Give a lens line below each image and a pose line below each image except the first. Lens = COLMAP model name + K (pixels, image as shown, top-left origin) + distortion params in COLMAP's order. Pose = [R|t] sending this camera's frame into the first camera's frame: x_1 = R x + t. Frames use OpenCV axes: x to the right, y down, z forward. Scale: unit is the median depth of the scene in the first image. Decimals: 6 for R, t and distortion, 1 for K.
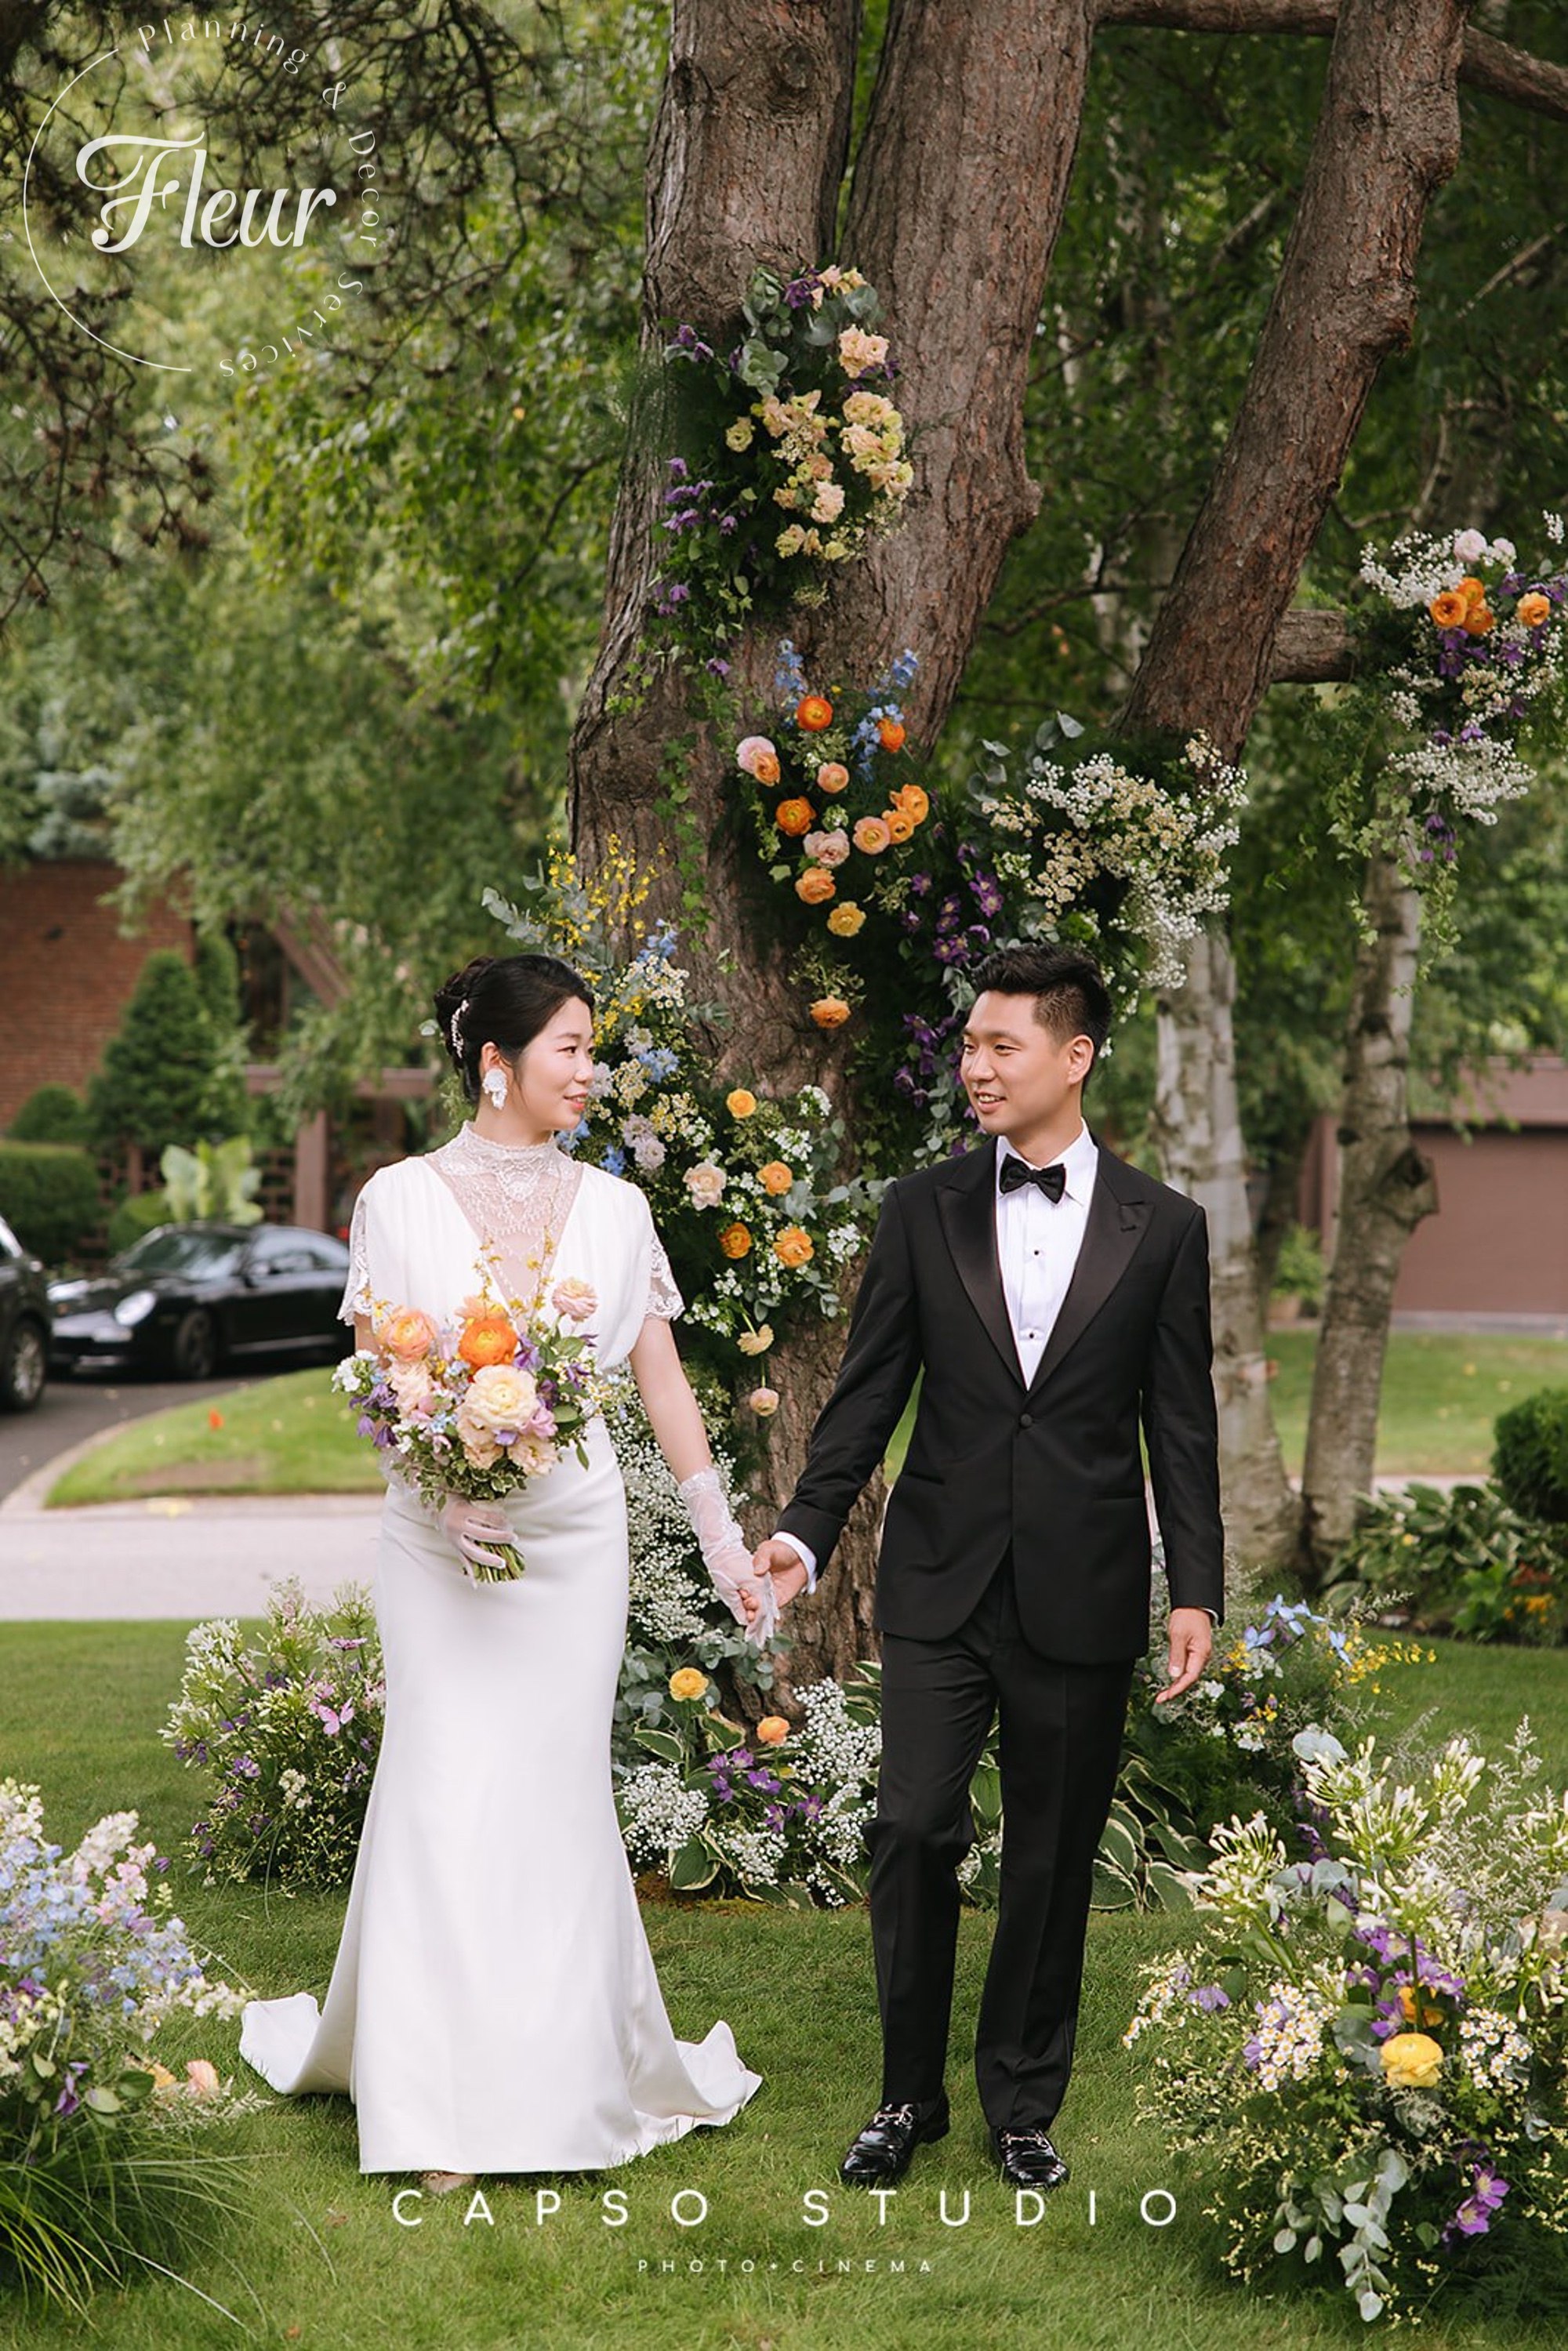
lens RADIAL K [[4782.2, 0, 848.0], [0, 4782.2, 1121.1], [0, 0, 1]] dist [0.001699, 0.000000]
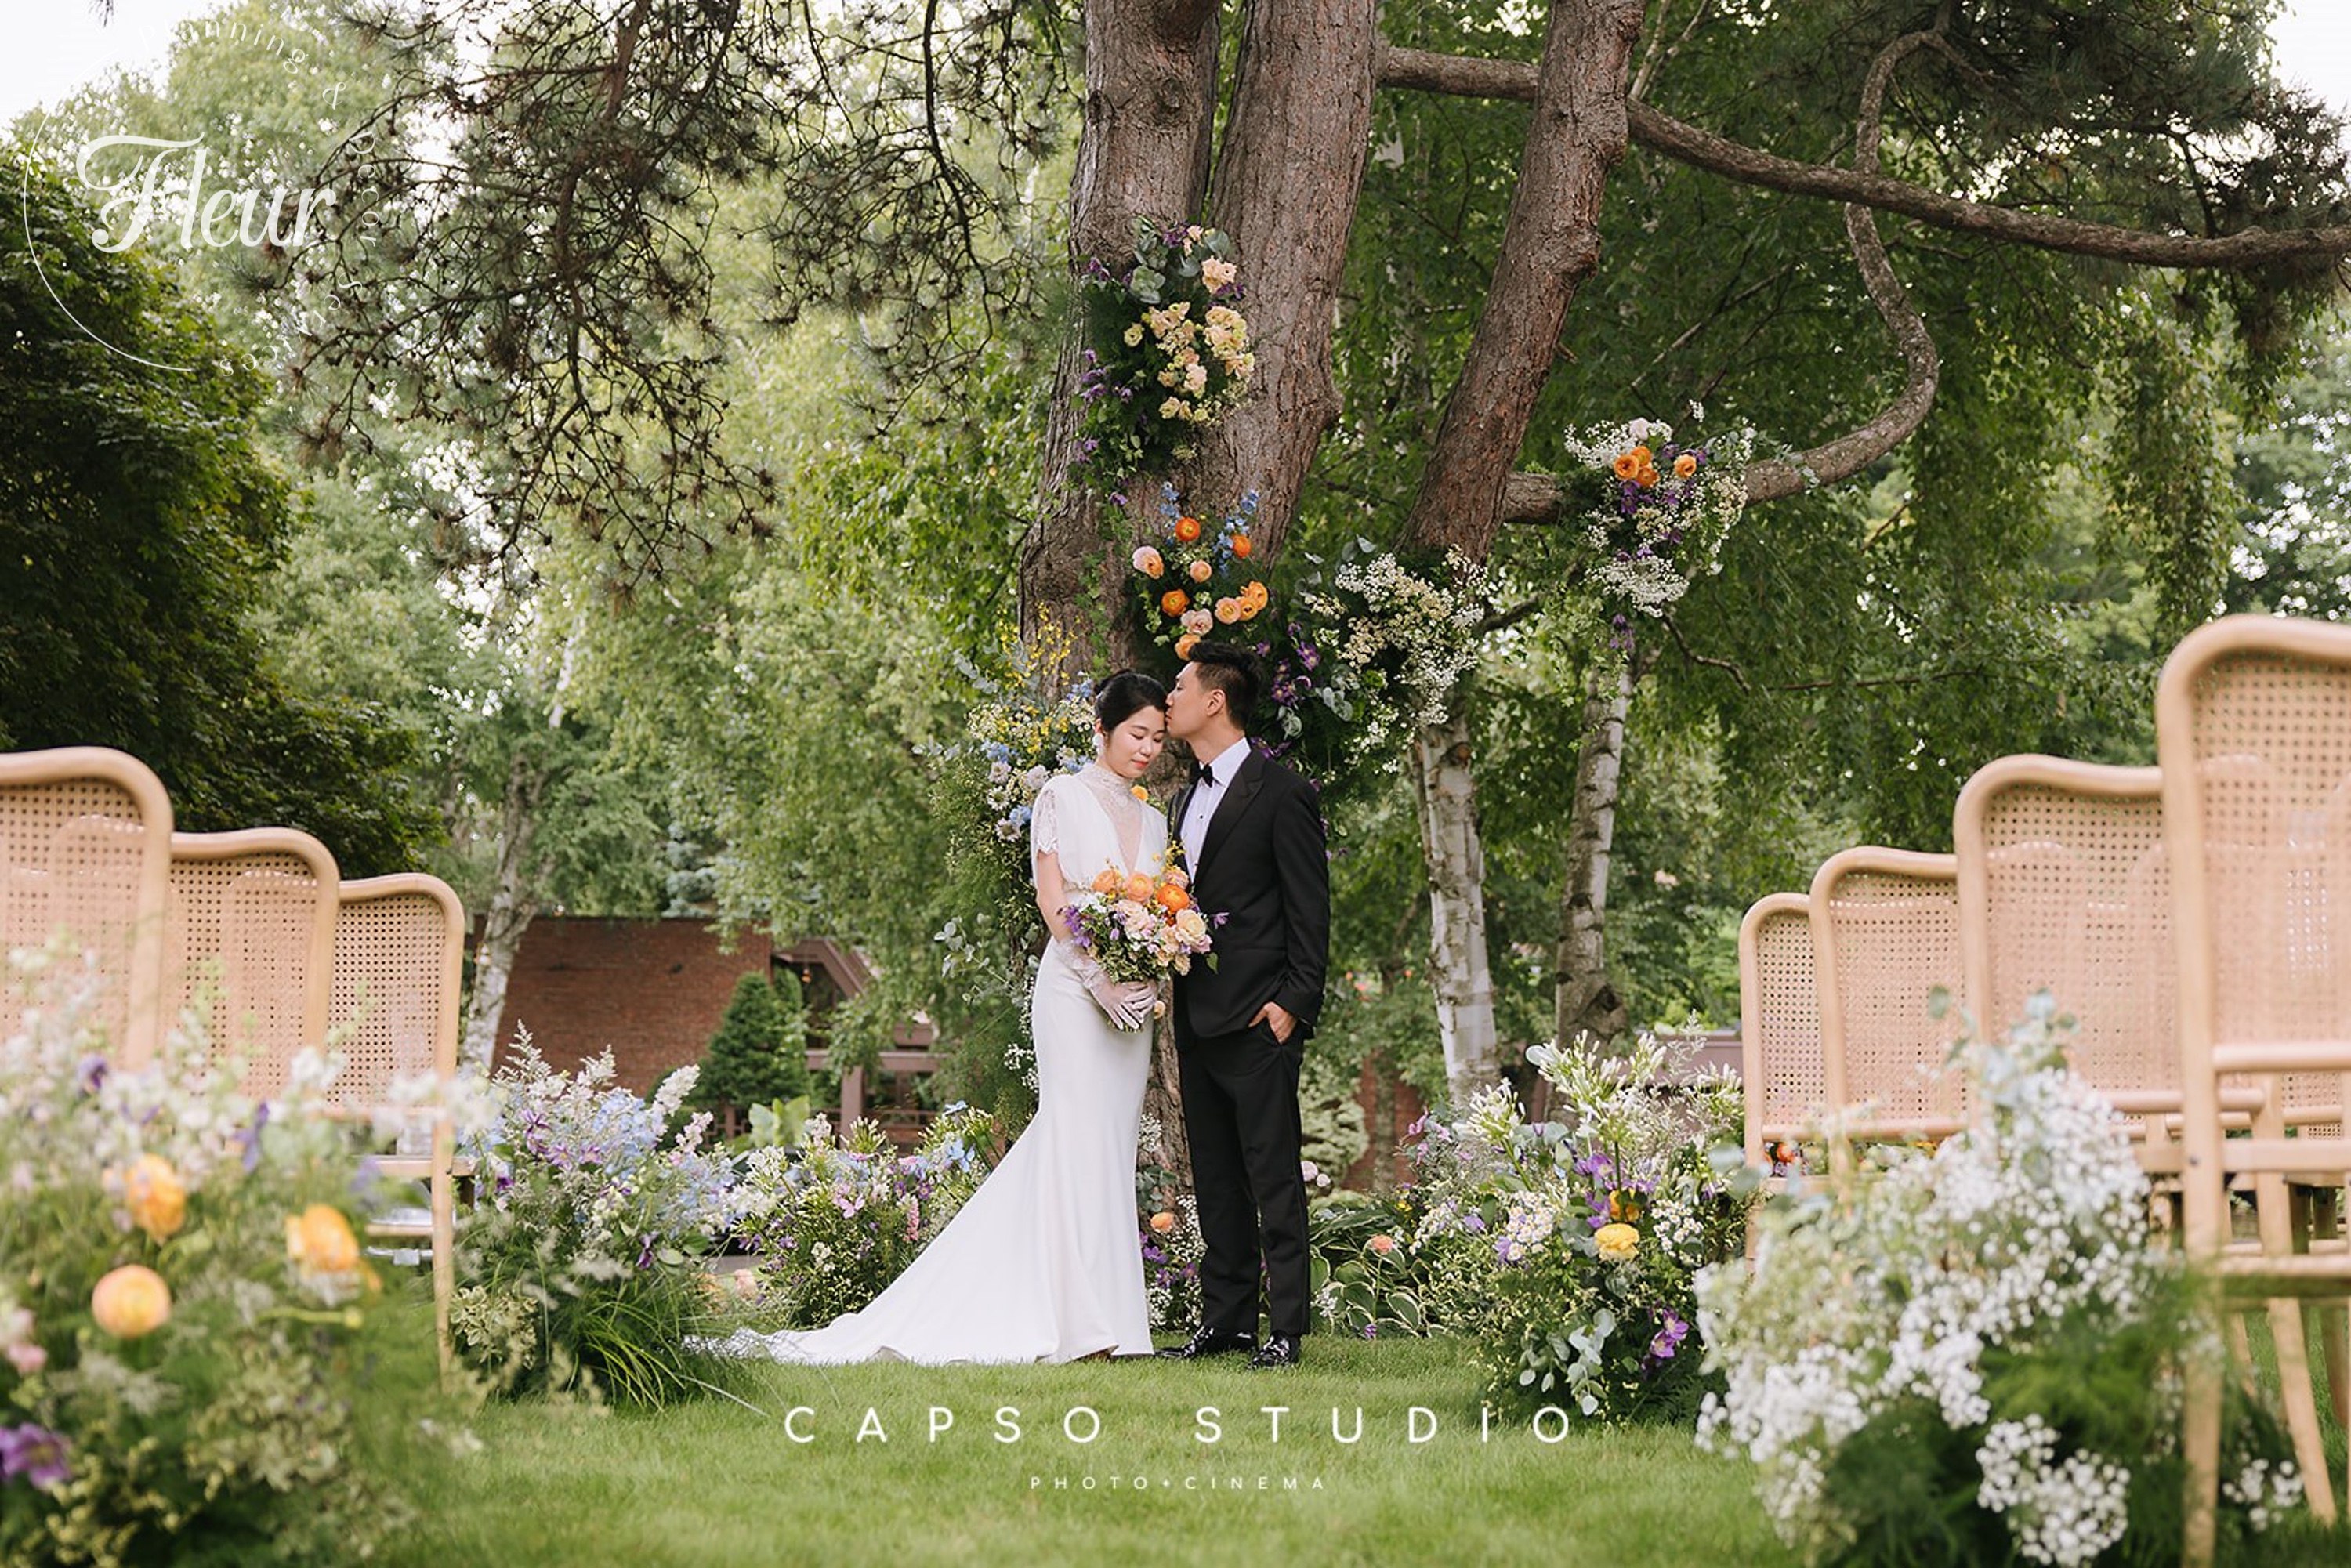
lens RADIAL K [[3259.3, 0, 1223.7], [0, 3259.3, 927.7], [0, 0, 1]] dist [-0.012255, 0.000000]
pose [[0.999977, -0.006807, 0.000578, 0.002541], [0.006832, 0.996450, -0.083911, 0.115682], [-0.000005, 0.083913, 0.996473, 0.032103]]
